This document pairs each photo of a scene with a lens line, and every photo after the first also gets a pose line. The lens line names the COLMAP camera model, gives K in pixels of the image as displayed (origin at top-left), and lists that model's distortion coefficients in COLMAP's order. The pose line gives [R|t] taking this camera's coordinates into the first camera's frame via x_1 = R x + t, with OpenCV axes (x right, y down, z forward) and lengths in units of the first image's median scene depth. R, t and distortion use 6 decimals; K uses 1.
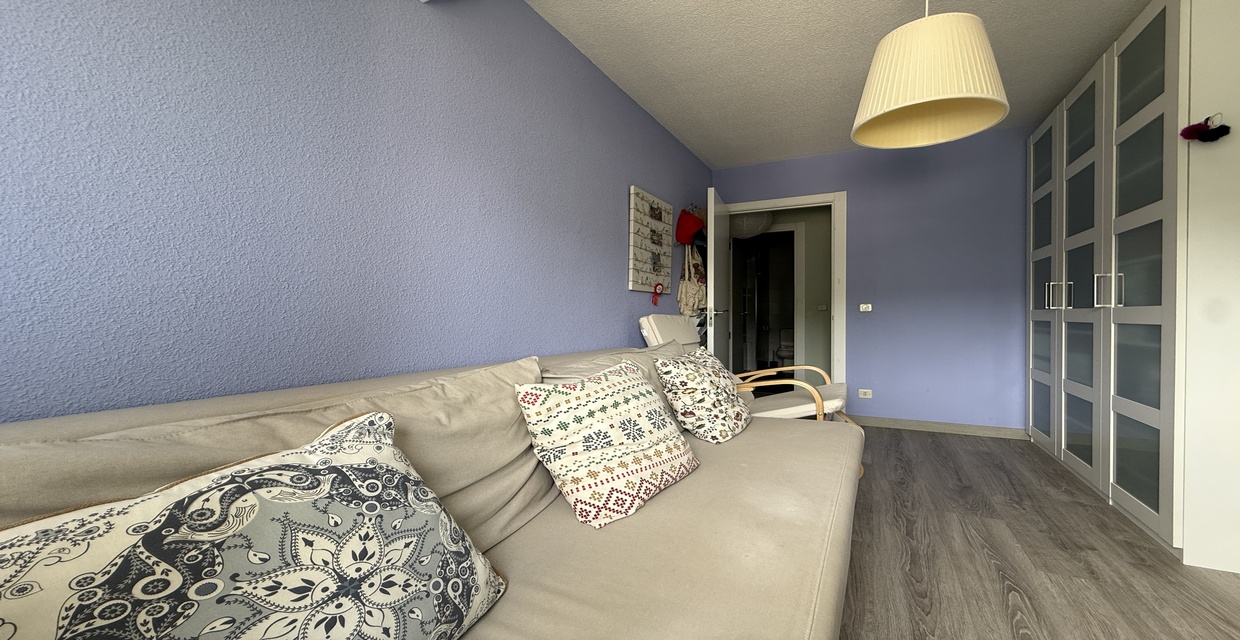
lens RADIAL K [[497.5, 0, 622.7], [0, 497.5, 313.2], [0, 0, 1]] dist [0.000088, -0.000074]
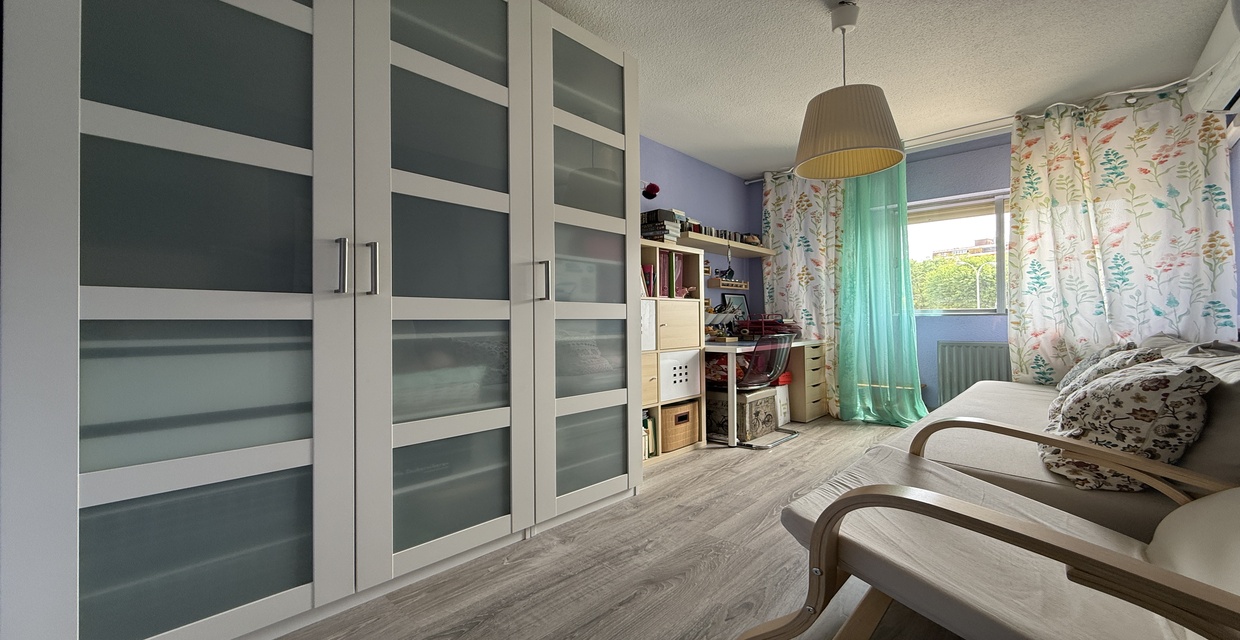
lens RADIAL K [[497.5, 0, 623.5], [0, 497.5, 321.4], [0, 0, 1]] dist [0.000088, -0.000074]
pose [[-0.963635, 0.002358, 0.267212, 0.691826], [0.002364, 0.999997, -0.000300, 0.026623], [-0.267212, 0.000343, -0.963638, 2.006282]]
